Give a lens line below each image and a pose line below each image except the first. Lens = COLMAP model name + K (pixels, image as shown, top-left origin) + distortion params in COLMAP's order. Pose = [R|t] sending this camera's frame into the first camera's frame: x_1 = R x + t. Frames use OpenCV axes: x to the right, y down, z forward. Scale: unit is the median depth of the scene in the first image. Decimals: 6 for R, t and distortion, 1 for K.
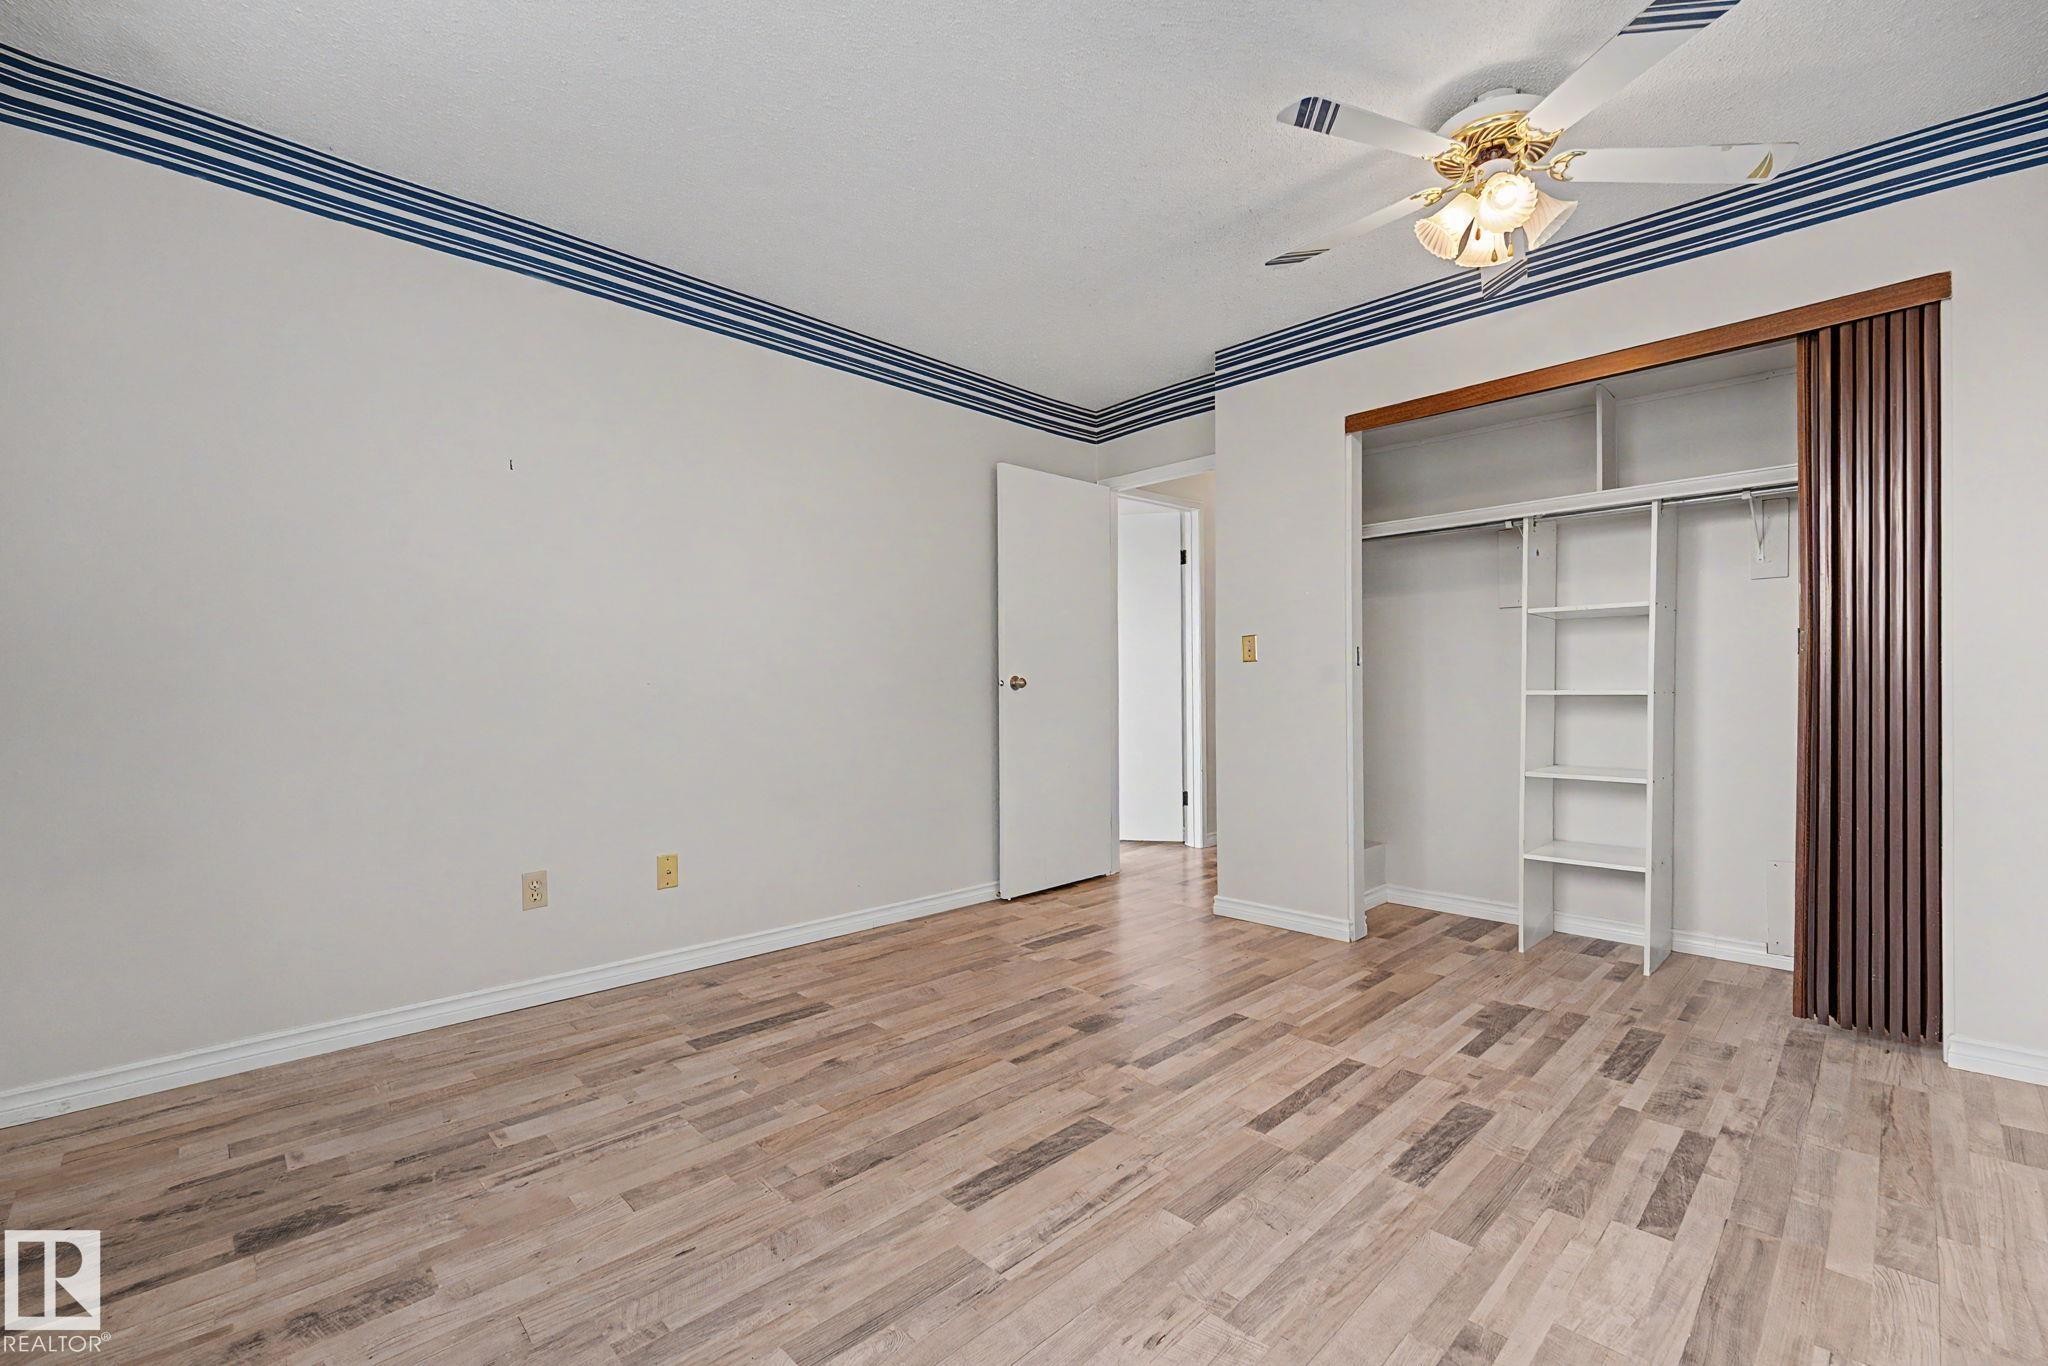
lens RADIAL K [[865.4, 0, 1012.3], [0, 865.4, 686.0], [0, 0, 1]] dist [-0.002119, -0.003097]
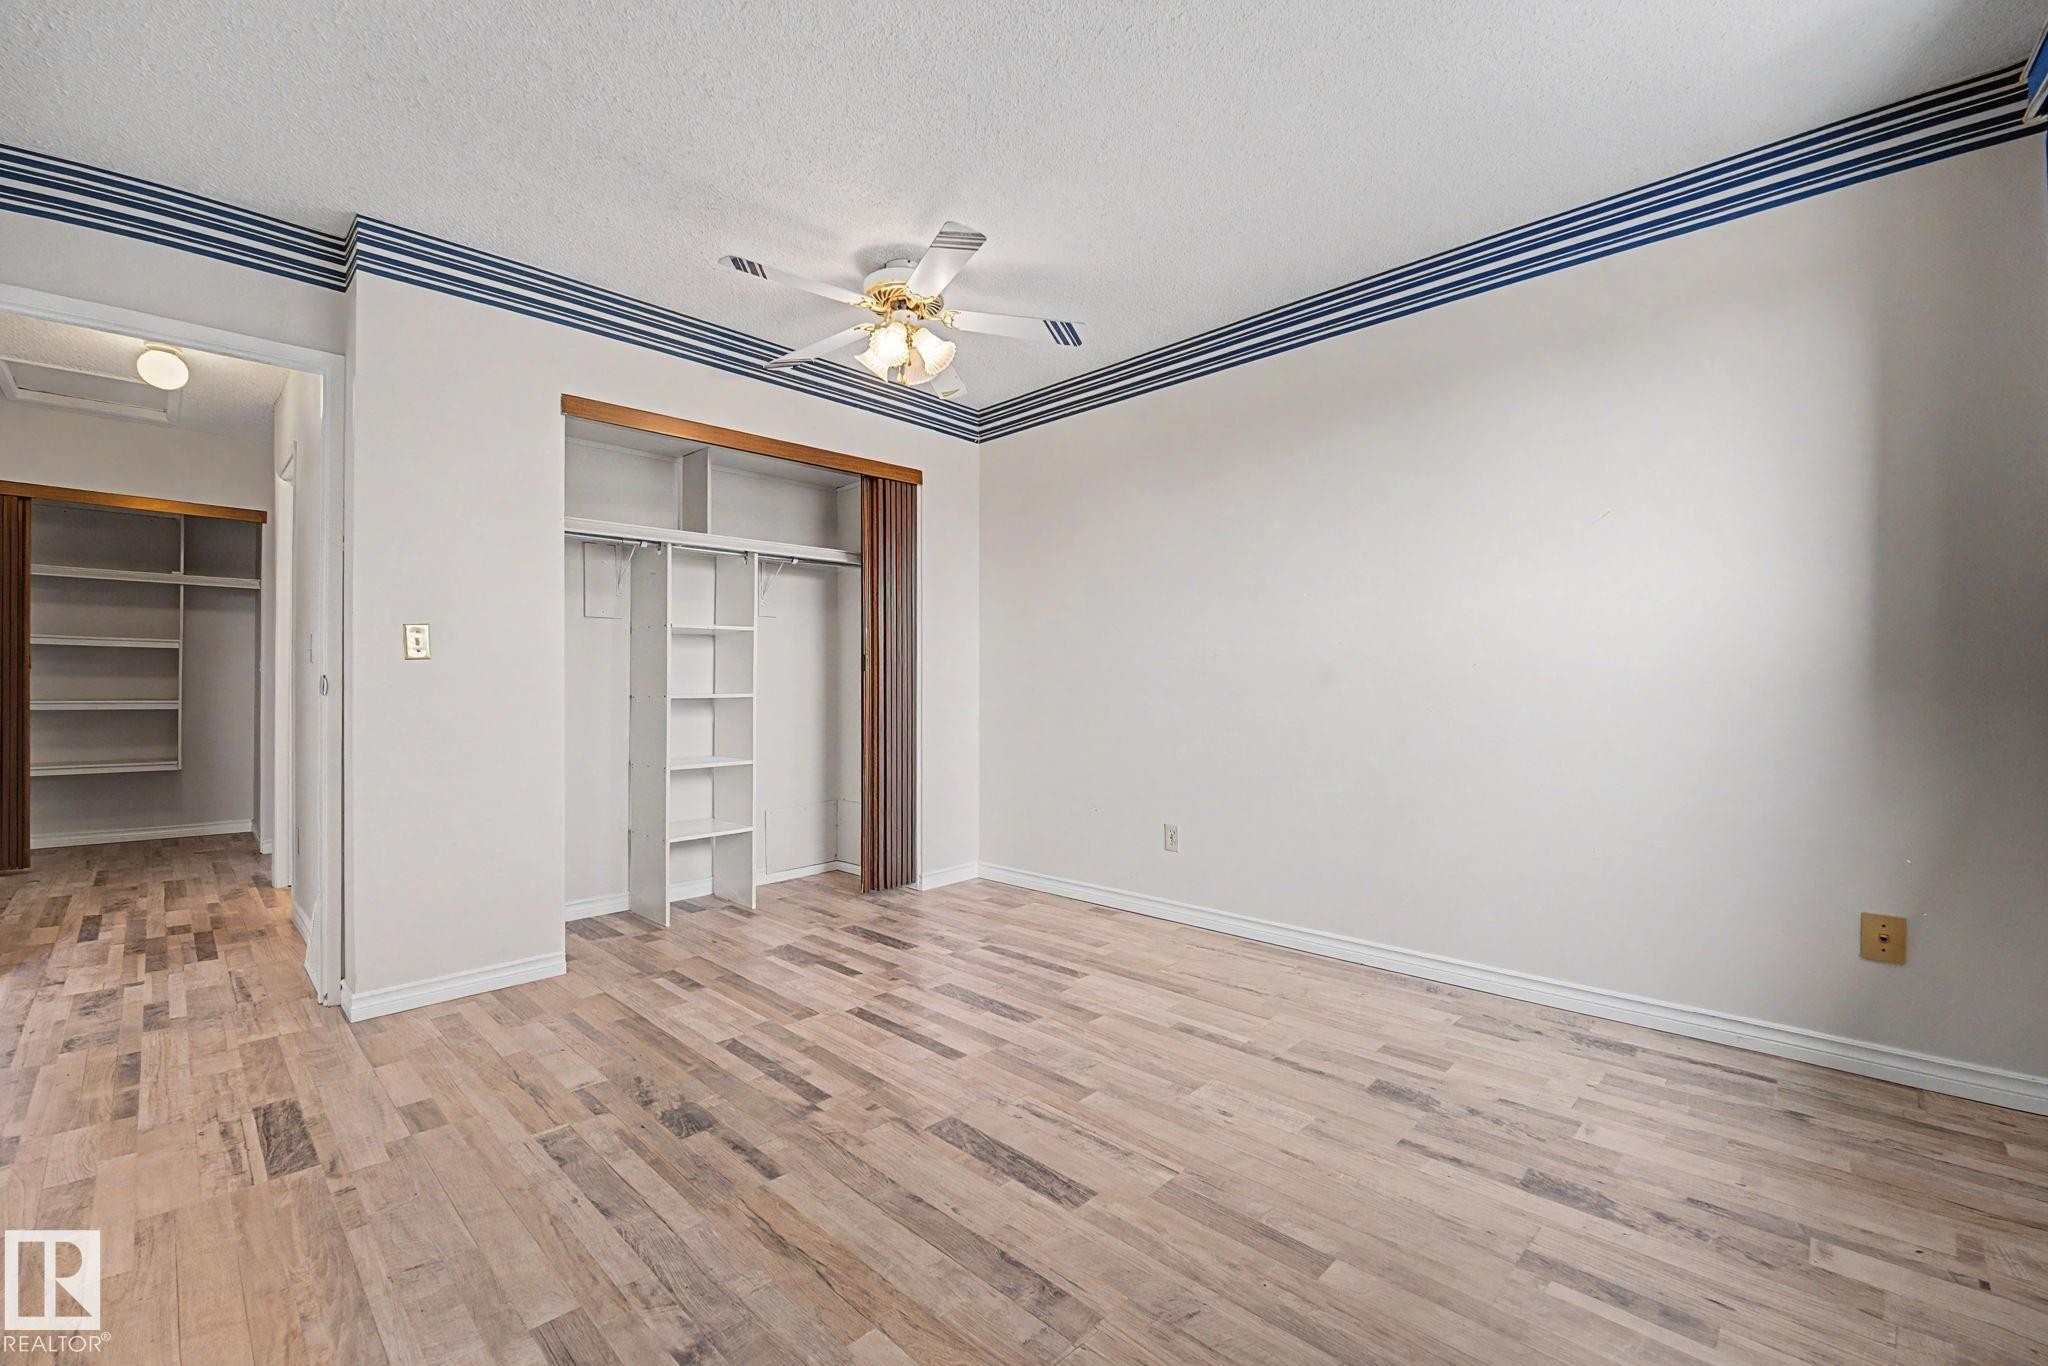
lens RADIAL K [[865.4, 0, 1026.3], [0, 865.4, 675.9], [0, 0, 1]] dist [-0.002119, -0.003097]
pose [[-0.033243, 0.014678, 0.999340, -0.842068], [0.006059, 0.999877, -0.014484, 0.000983], [-0.999429, 0.005574, -0.033328, 0.858310]]
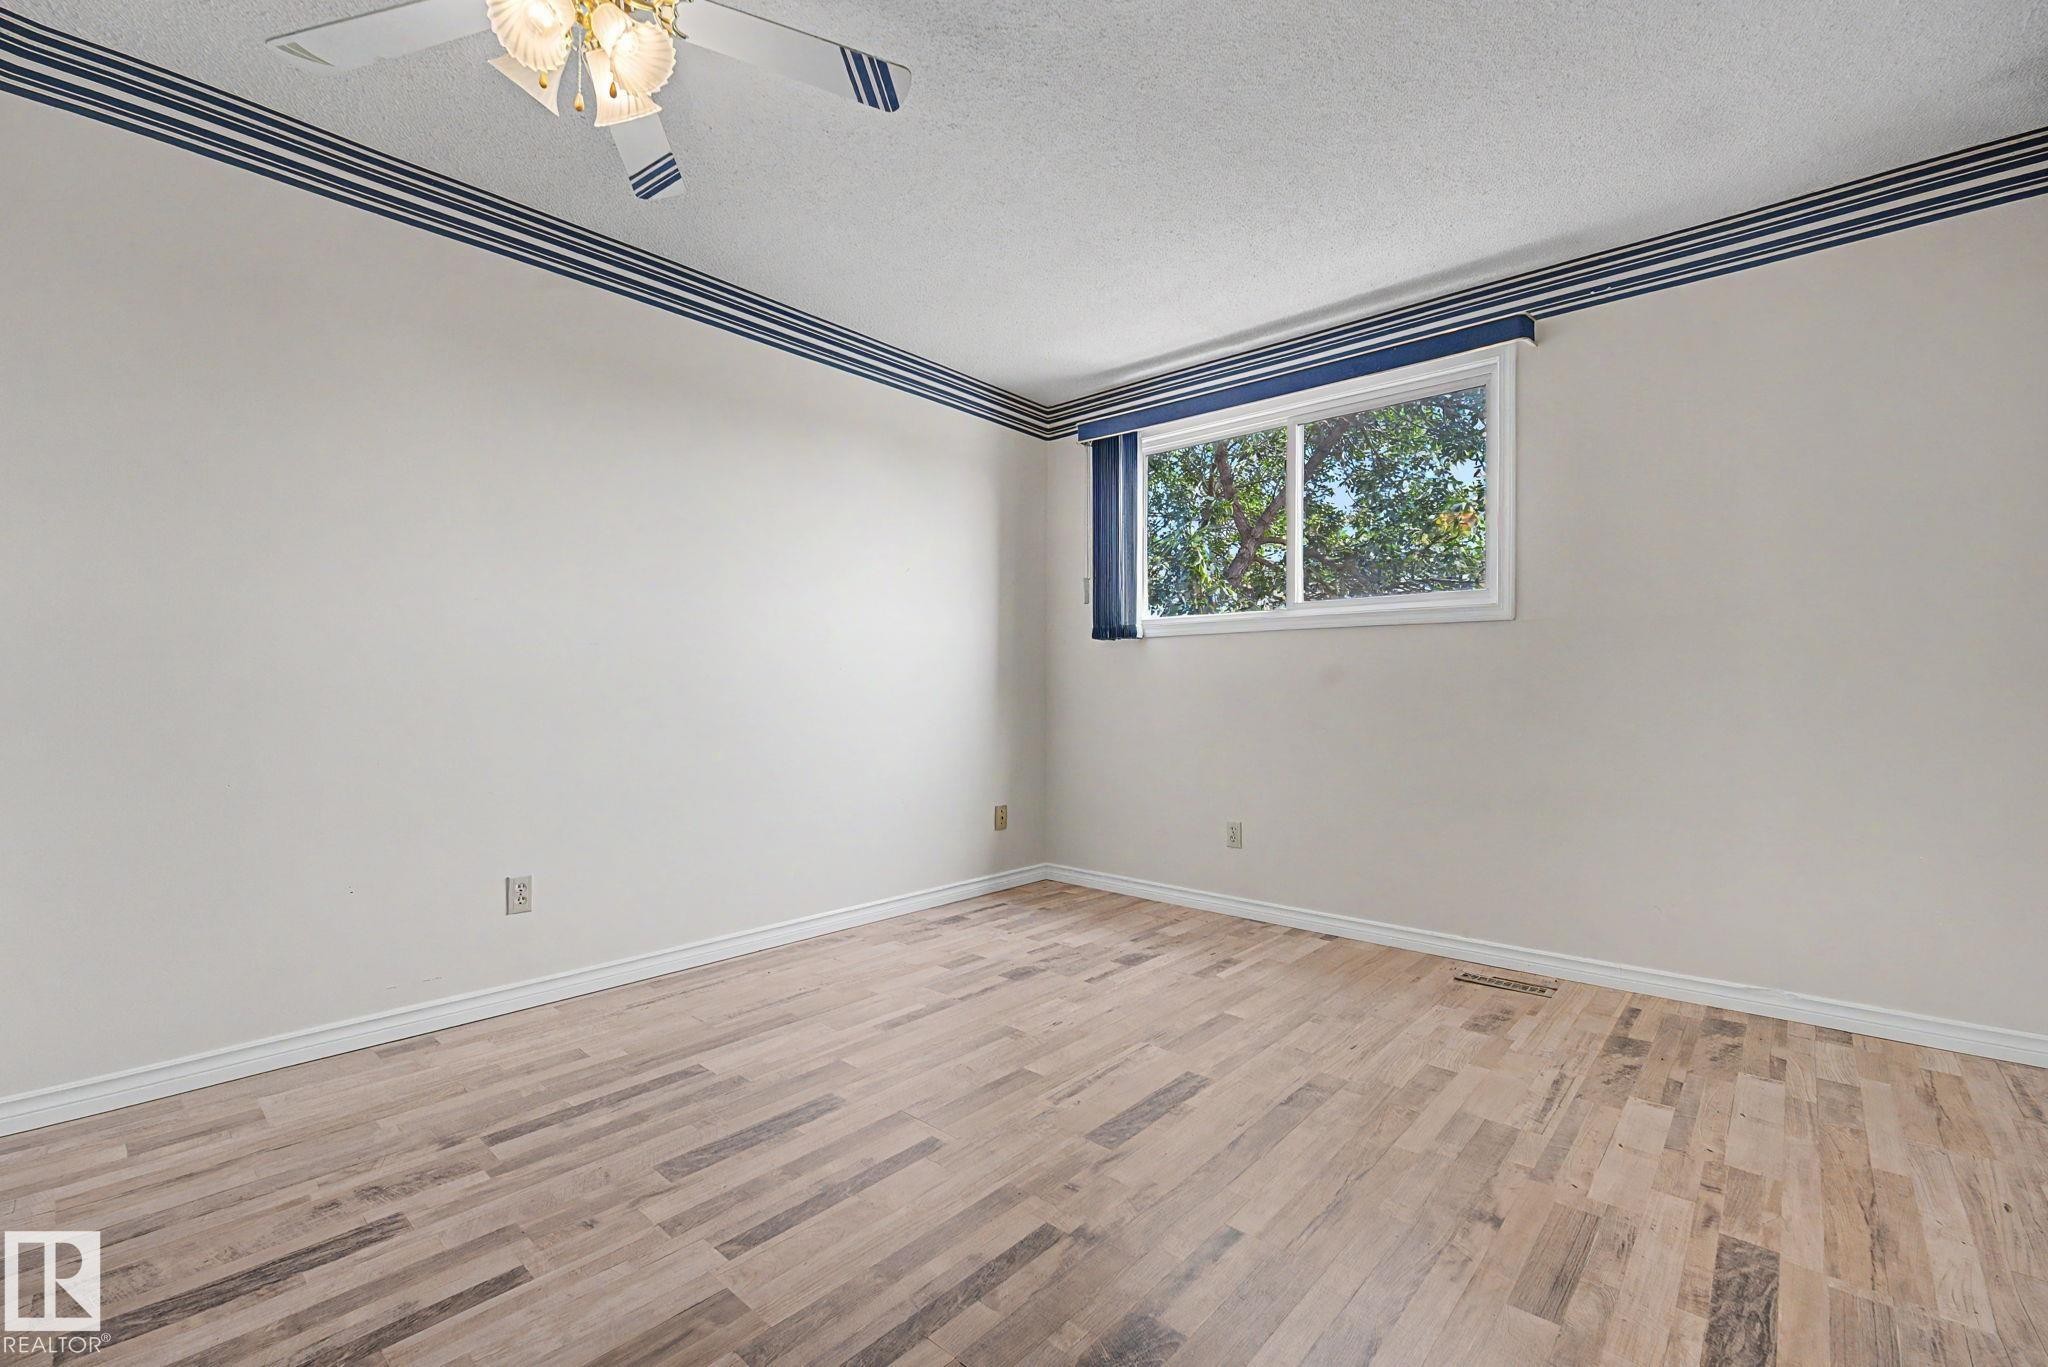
lens RADIAL K [[865.4, 0, 1029.5], [0, 865.4, 691.9], [0, 0, 1]] dist [-0.002119, -0.003097]
pose [[-0.996534, 0.000934, -0.083182, 0.236047], [0.000648, 0.999994, 0.003463, 0.007867], [0.083184, 0.003398, -0.996528, 1.786236]]
